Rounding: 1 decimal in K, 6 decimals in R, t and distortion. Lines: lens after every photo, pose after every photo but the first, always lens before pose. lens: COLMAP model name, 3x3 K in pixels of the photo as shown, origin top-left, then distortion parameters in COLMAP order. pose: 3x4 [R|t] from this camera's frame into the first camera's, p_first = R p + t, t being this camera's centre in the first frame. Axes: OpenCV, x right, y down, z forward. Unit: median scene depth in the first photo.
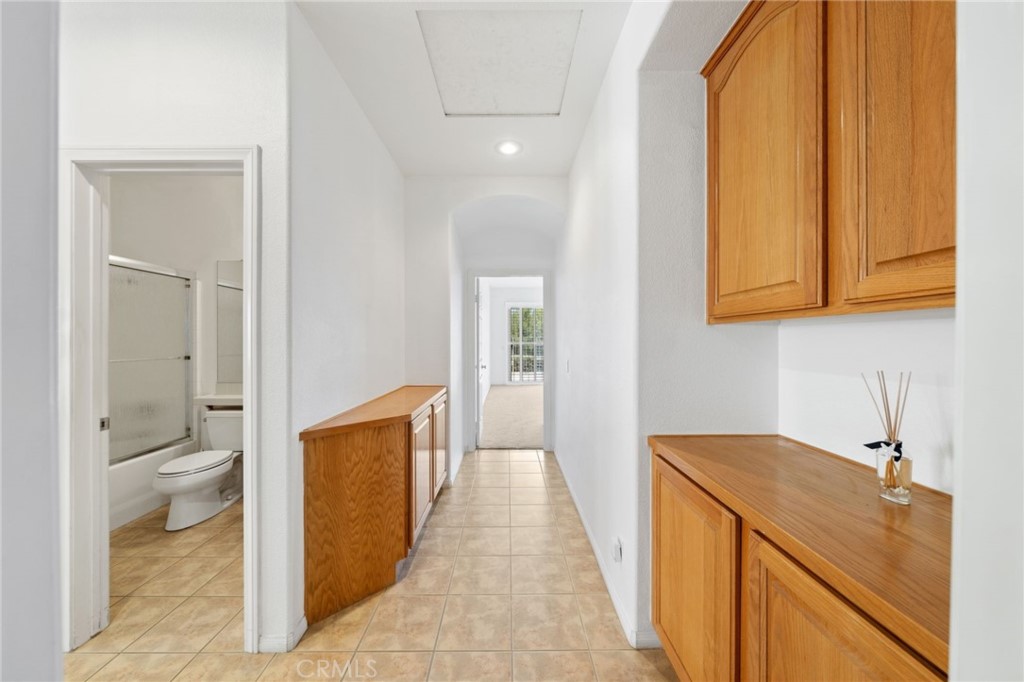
lens RADIAL K [[408.0, 0, 544.9], [0, 408.0, 333.6], [0, 0, 1]] dist [-0.001899, -0.000583]
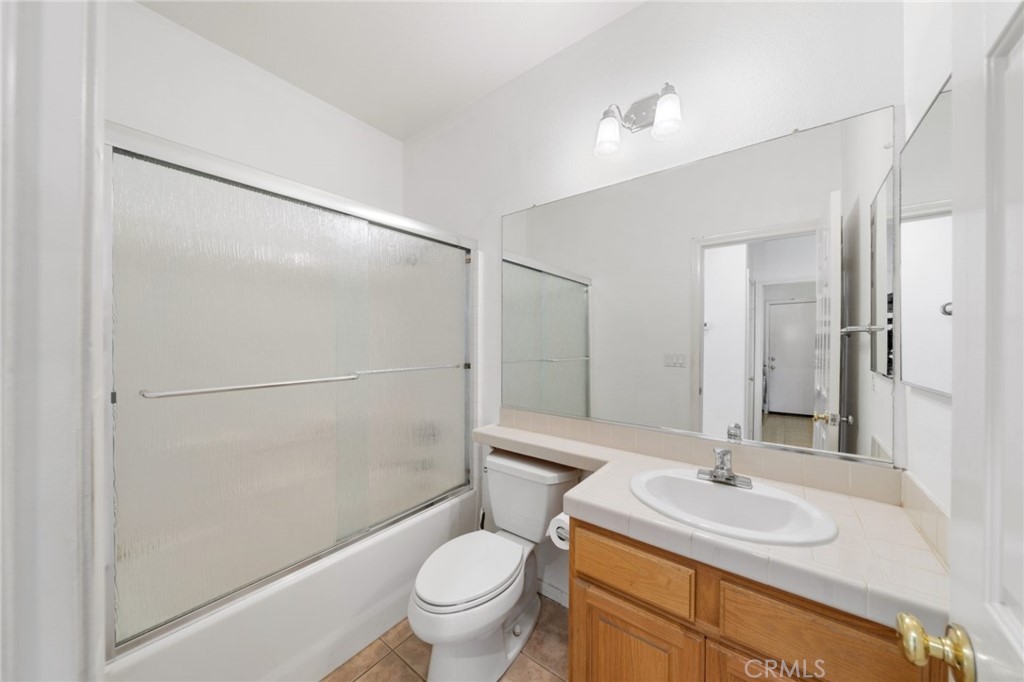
lens RADIAL K [[347.5, 0, 514.0], [0, 347.5, 335.4], [0, 0, 1]] dist [0.000299, -0.000017]
pose [[0.800533, 0.003792, -0.599277, -0.468431], [-0.003538, 0.999992, 0.001602, 0.007225], [0.599278, 0.000838, 0.800540, 0.582912]]
